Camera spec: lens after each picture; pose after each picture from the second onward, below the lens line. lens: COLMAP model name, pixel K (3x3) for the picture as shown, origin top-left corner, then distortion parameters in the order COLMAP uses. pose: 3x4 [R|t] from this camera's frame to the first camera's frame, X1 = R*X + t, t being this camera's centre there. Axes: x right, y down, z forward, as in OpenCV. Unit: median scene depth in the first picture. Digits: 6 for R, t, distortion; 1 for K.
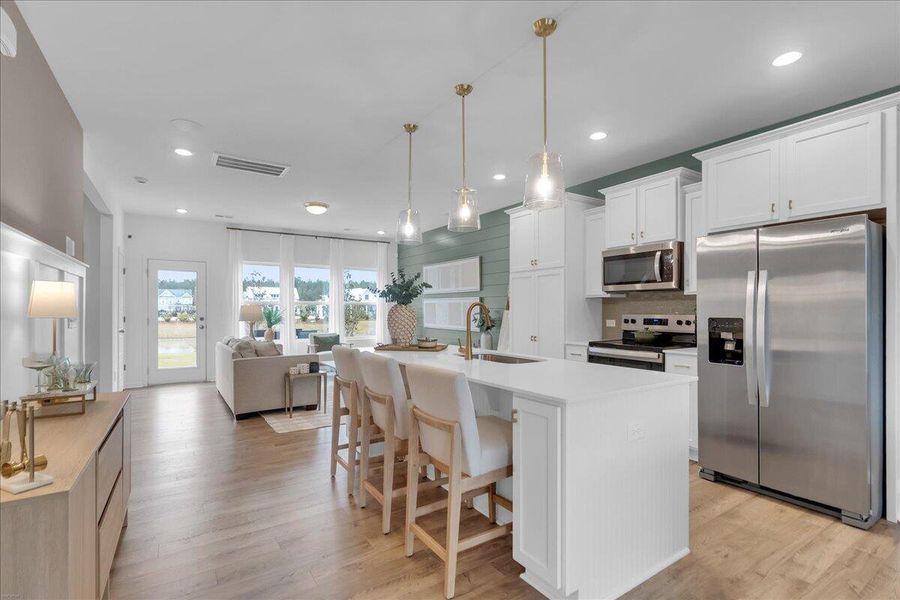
lens RADIAL K [[418.8, 0, 448.5], [0, 418.8, 315.9], [0, 0, 1]] dist [0.003185, -0.000348]
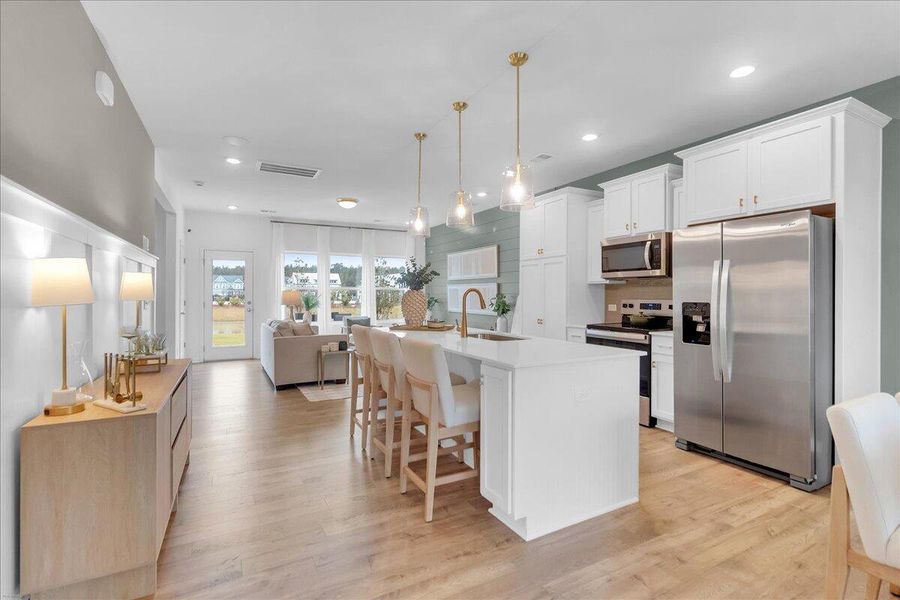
lens RADIAL K [[418.8, 0, 448.3], [0, 418.8, 300.6], [0, 0, 1]] dist [0.003185, -0.000348]
pose [[0.995684, 0.002826, -0.092761, 0.086507], [-0.002967, 0.999995, -0.001380, 0.002517], [0.092757, 0.001649, 0.995687, -0.125520]]
